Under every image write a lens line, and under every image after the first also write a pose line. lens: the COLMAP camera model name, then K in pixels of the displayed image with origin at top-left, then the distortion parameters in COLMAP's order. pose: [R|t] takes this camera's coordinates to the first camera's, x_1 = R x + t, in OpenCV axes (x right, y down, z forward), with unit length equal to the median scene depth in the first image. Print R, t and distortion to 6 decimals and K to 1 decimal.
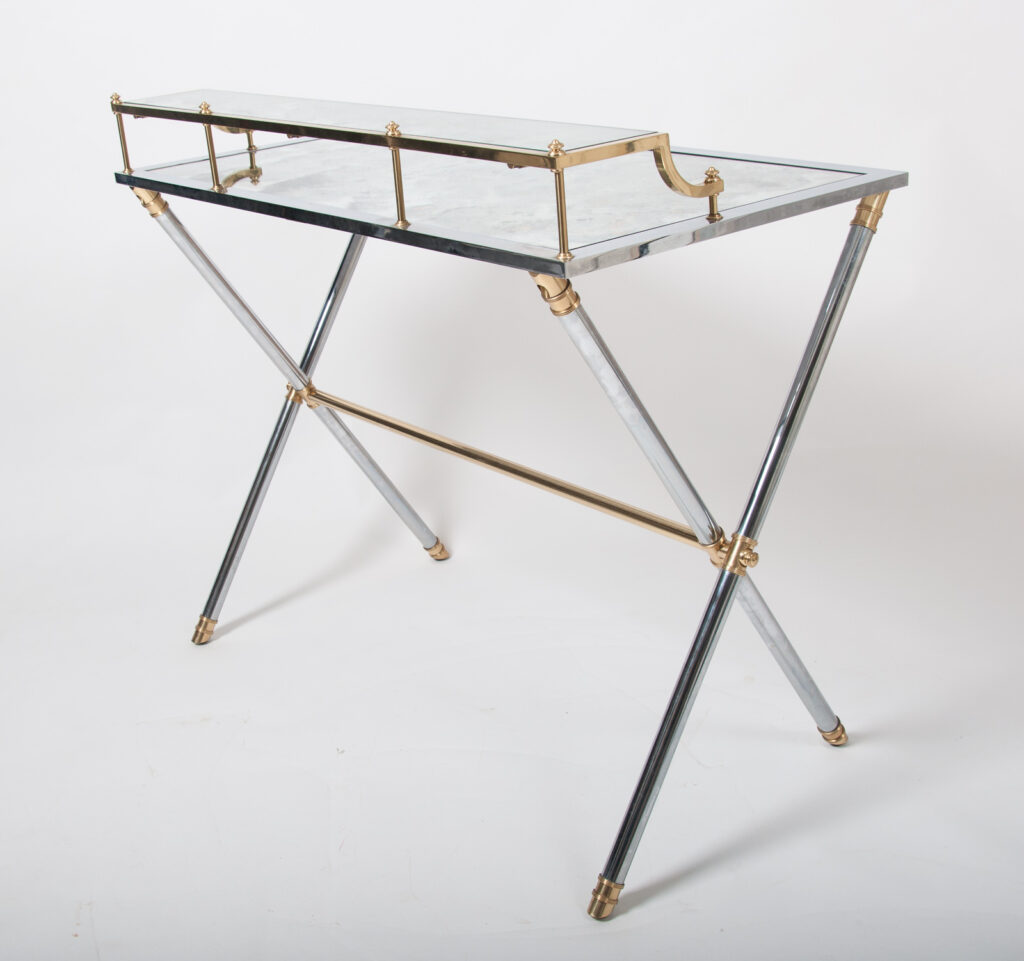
lens RADIAL K [[1430.4, 0, 512.0], [0, 1430.4, 480.5], [0, 0, 1]] dist [-0.200782, 0.003695]
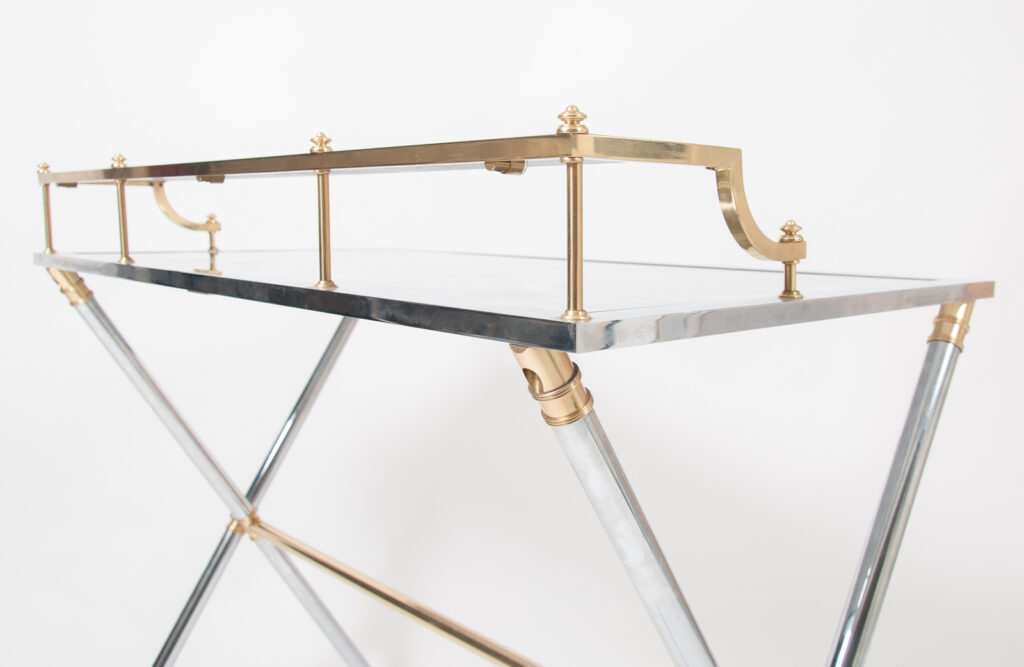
lens RADIAL K [[851.6, 0, 559.0], [0, 851.6, 331.8], [0, 0, 1]] dist [0.002175, 0.005416]
pose [[0.995357, 0.064724, 0.071242, 0.006278], [-0.042565, 0.959831, -0.277332, -0.052252], [-0.086330, 0.273012, 0.958129, 0.615142]]
